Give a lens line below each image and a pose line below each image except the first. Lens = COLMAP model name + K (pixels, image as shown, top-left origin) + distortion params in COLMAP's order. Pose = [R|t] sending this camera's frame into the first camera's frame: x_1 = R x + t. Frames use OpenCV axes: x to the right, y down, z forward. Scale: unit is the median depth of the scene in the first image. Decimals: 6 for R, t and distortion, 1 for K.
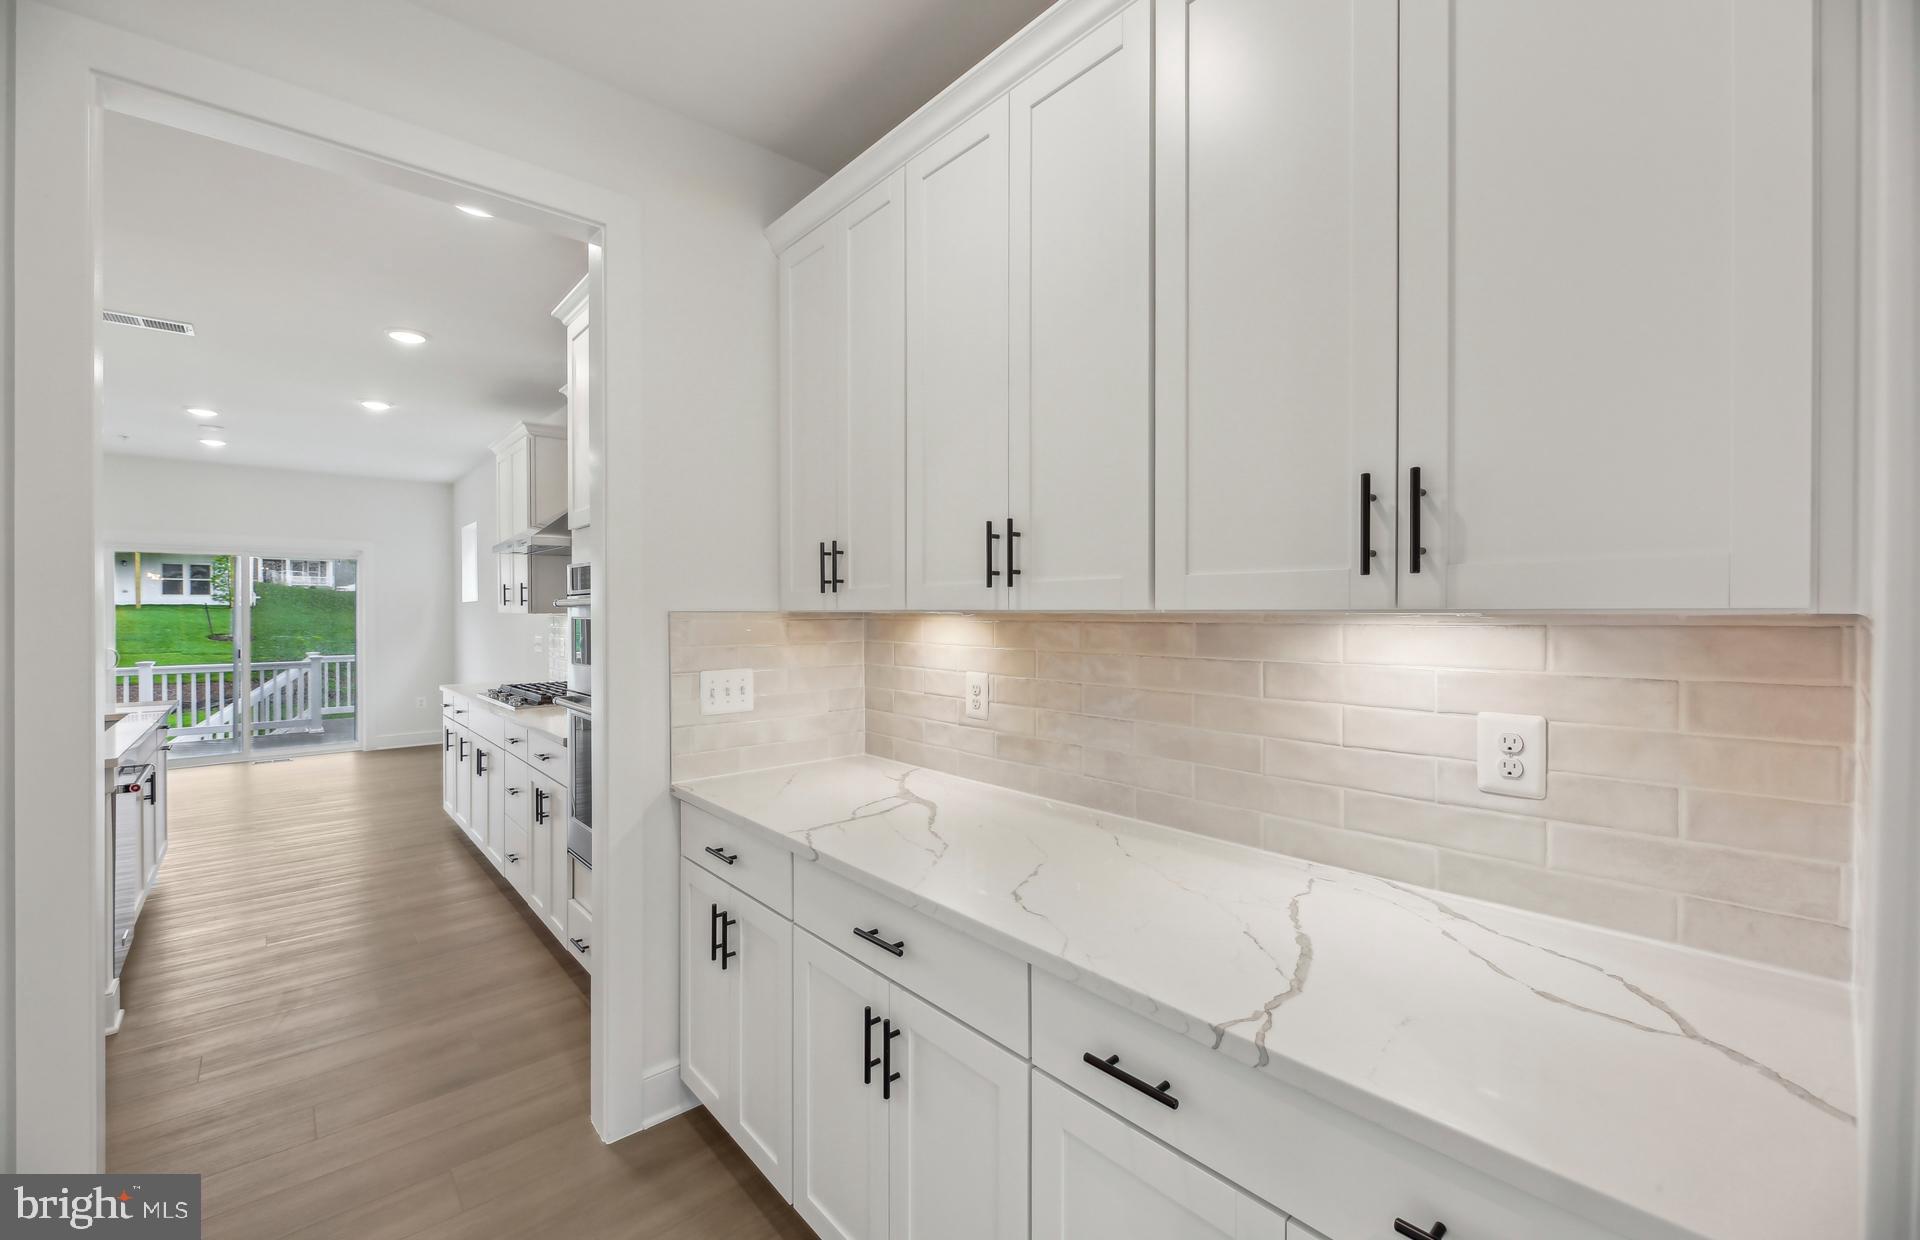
lens RADIAL K [[785.0, 0, 965.6], [0, 785.0, 614.0], [0, 0, 1]] dist [-0.001706, -0.000589]
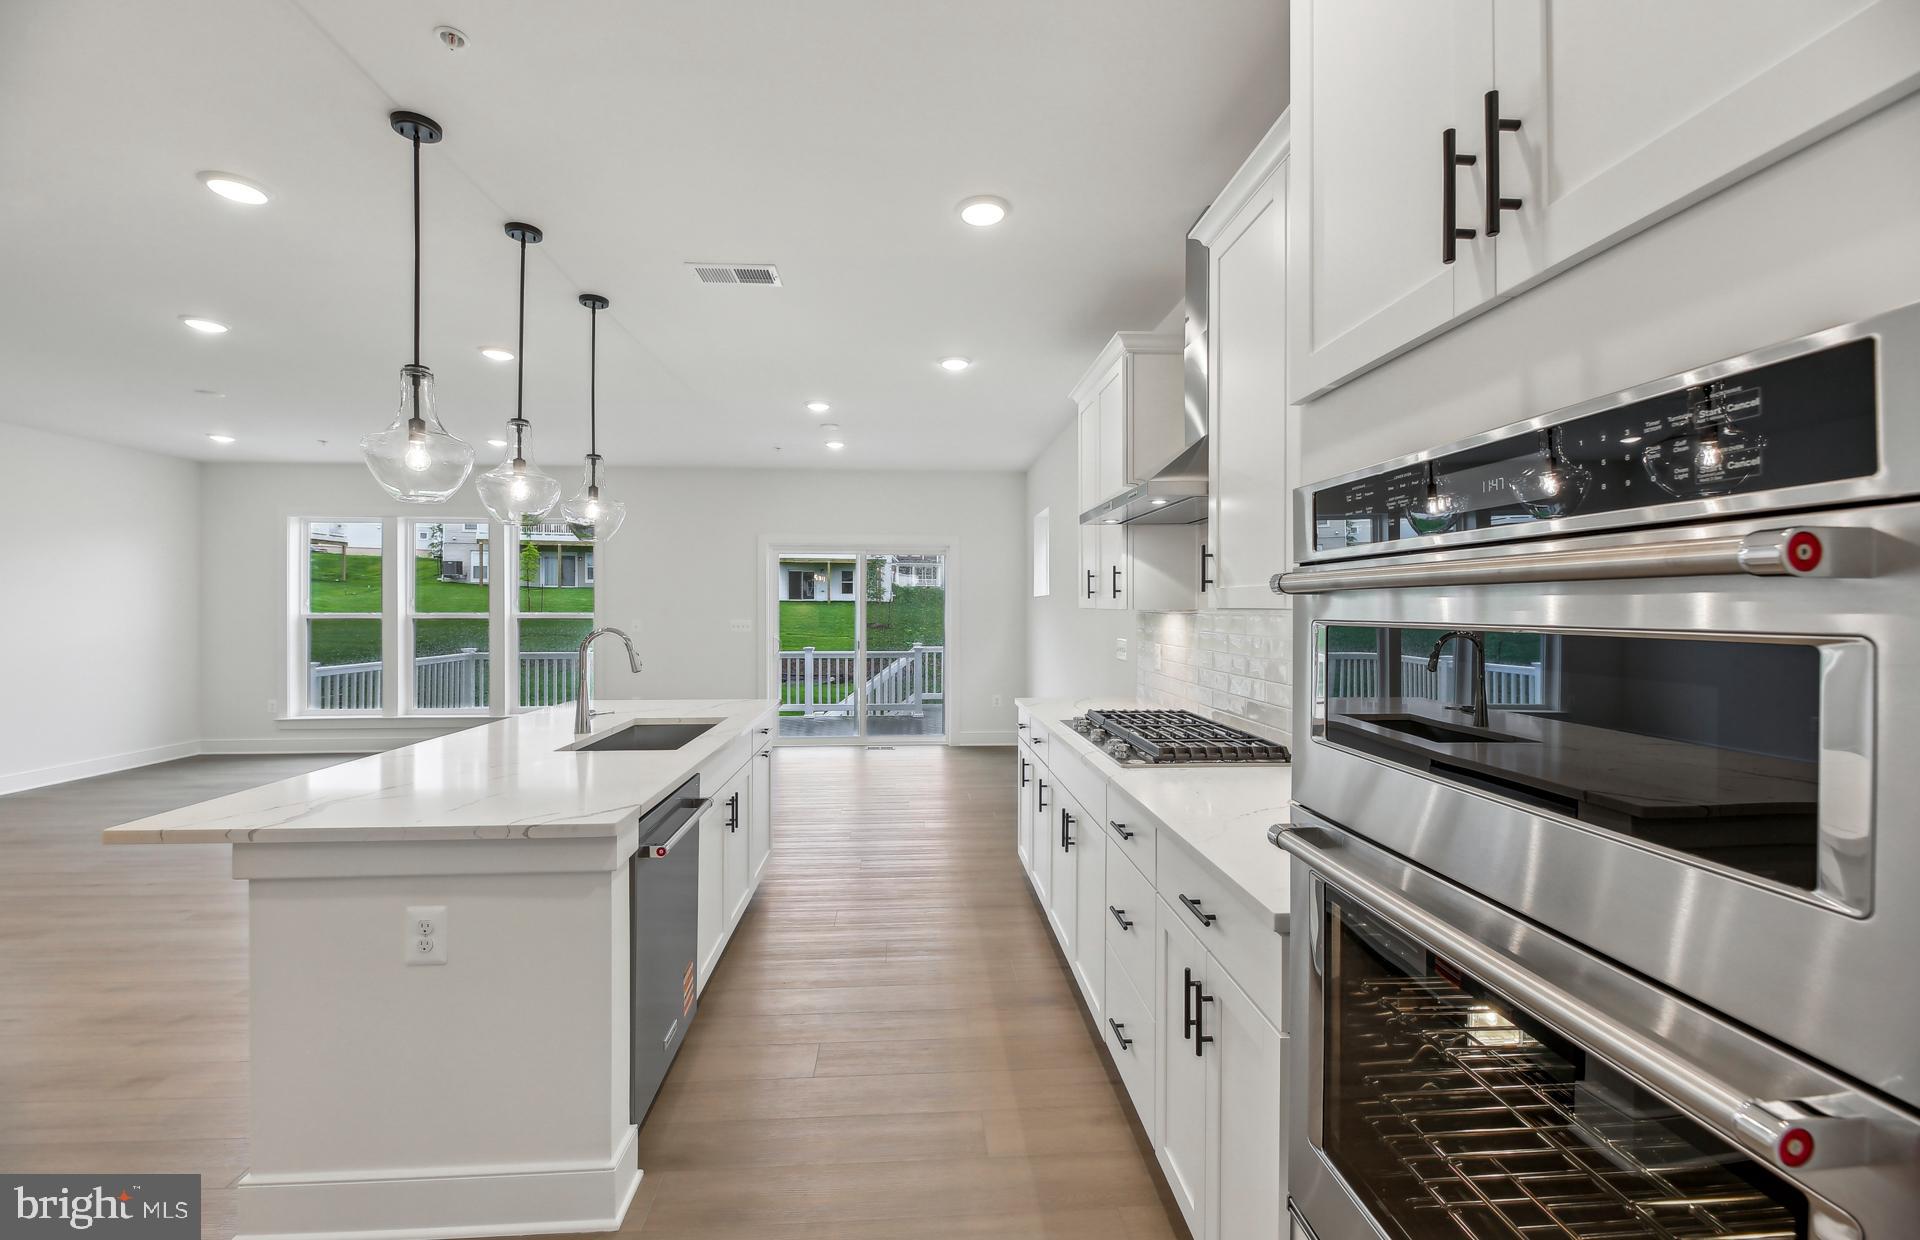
lens RADIAL K [[785.0, 0, 960.8], [0, 785.0, 611.4], [0, 0, 1]] dist [-0.001706, -0.000589]
pose [[0.793097, 0.007259, -0.609052, -0.159548], [-0.006484, 0.999973, 0.003475, -0.000426], [0.609061, 0.001193, 0.793123, 0.231665]]
